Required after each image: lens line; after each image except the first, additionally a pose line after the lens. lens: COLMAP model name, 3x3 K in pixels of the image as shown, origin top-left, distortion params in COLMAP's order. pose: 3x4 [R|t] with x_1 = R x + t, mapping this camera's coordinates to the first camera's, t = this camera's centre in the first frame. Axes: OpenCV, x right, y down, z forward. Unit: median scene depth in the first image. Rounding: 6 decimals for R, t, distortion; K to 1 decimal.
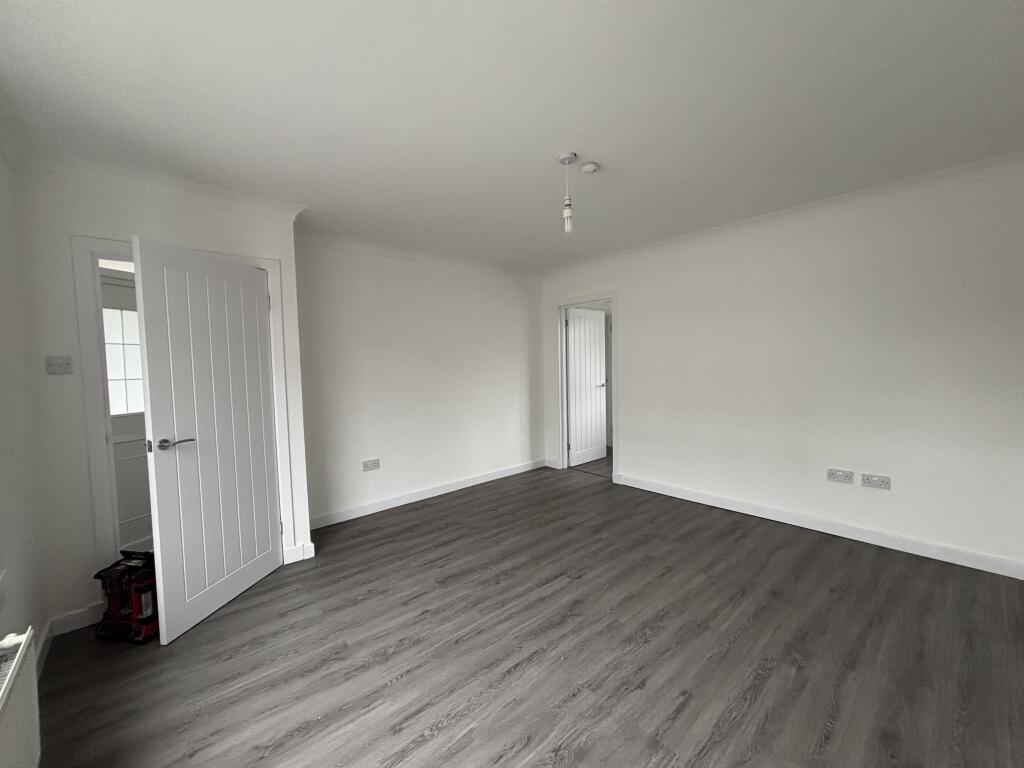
lens RADIAL K [[410.7, 0, 512.0], [0, 410.7, 384.0], [0, 0, 1]] dist [-0.000095, 0.000068]
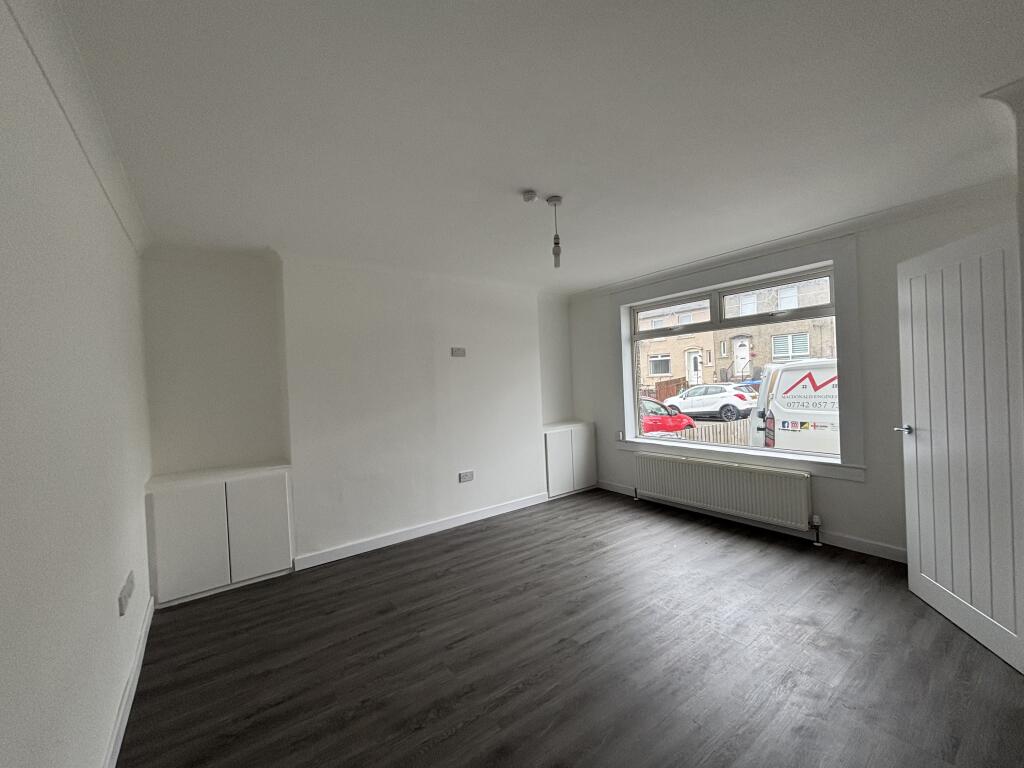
lens RADIAL K [[410.7, 0, 512.0], [0, 410.7, 384.0], [0, 0, 1]] dist [-0.000095, 0.000068]
pose [[-0.993017, 0.067692, 0.096616, 0.191152], [0.074428, 0.994911, 0.067915, -0.155630], [-0.091527, 0.074632, -0.993002, 2.321221]]
